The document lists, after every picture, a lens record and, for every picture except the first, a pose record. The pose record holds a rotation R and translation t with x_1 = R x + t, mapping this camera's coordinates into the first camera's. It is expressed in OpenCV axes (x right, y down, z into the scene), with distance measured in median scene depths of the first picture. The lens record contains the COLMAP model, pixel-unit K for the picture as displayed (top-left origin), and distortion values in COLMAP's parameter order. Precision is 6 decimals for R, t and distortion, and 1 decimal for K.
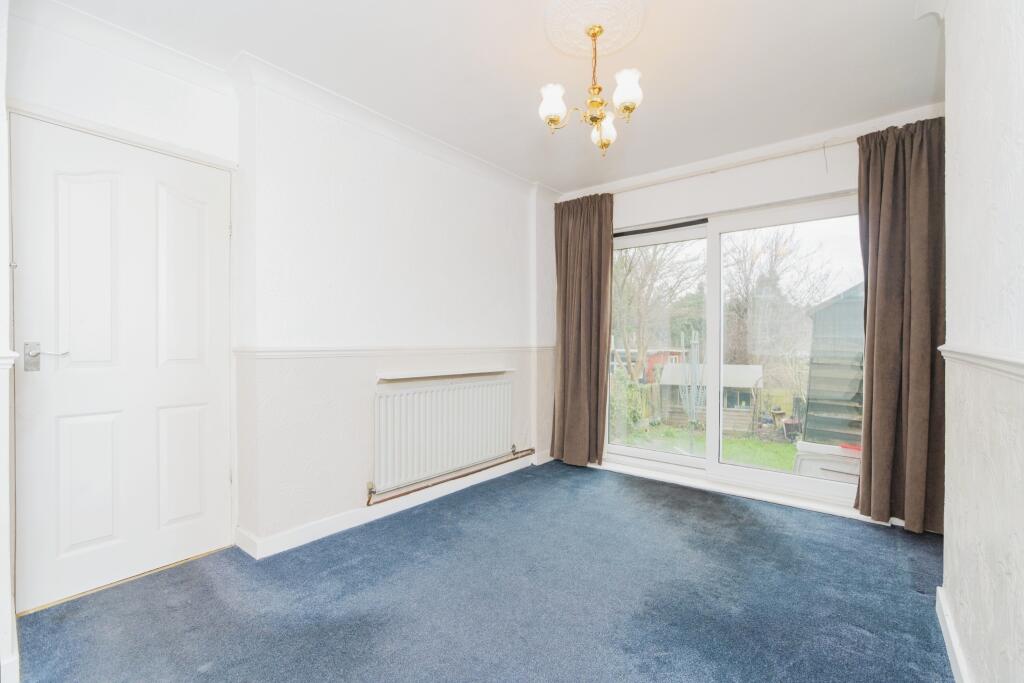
lens RADIAL K [[444.3, 0, 512.8], [0, 444.3, 347.6], [0, 0, 1]] dist [-0.009827, 0.001211]
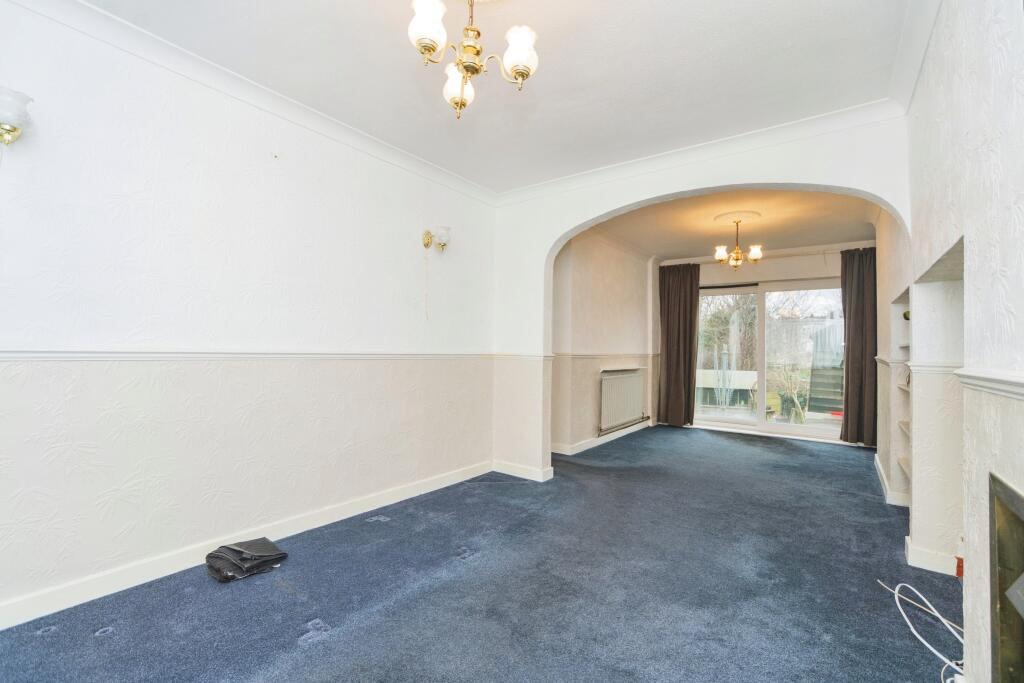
lens RADIAL K [[444.3, 0, 521.1], [0, 444.3, 341.9], [0, 0, 1]] dist [-0.009827, 0.001211]
pose [[0.998452, 0.015949, 0.053288, -0.544869], [-0.014627, 0.999578, -0.025105, 0.000133], [-0.053666, 0.024287, 0.998264, -0.648578]]
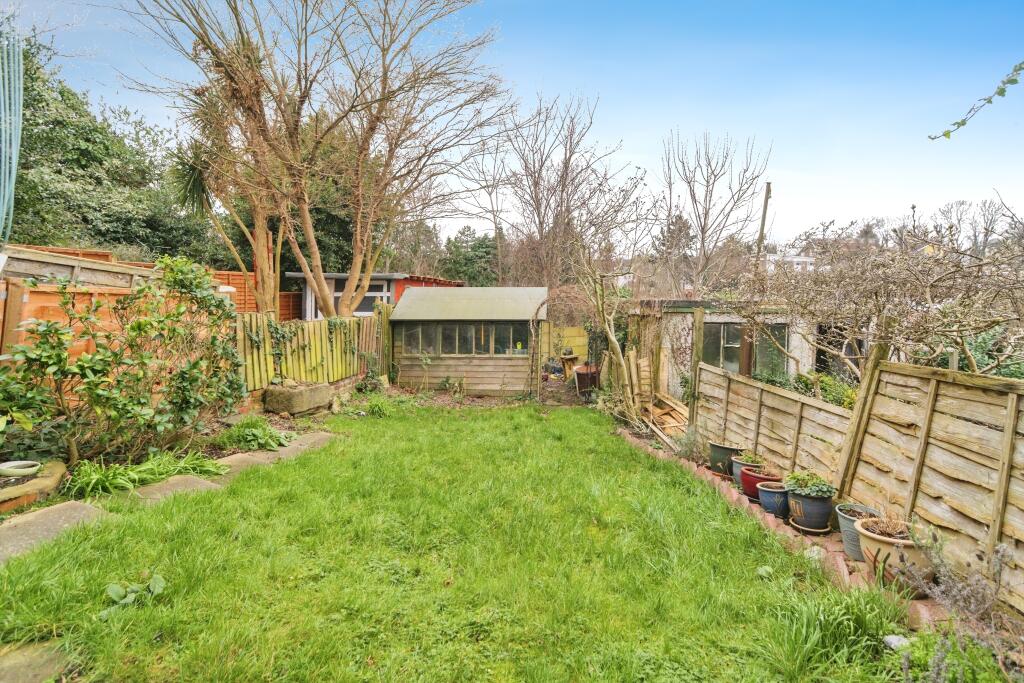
lens RADIAL K [[444.3, 0, 507.6], [0, 444.3, 342.2], [0, 0, 1]] dist [-0.009827, 0.001211]
pose [[0.923627, -0.040346, 0.381163, 0.989052], [0.006231, 0.995894, 0.090317, 0.238150], [-0.383242, -0.081044, 0.920085, 1.596810]]
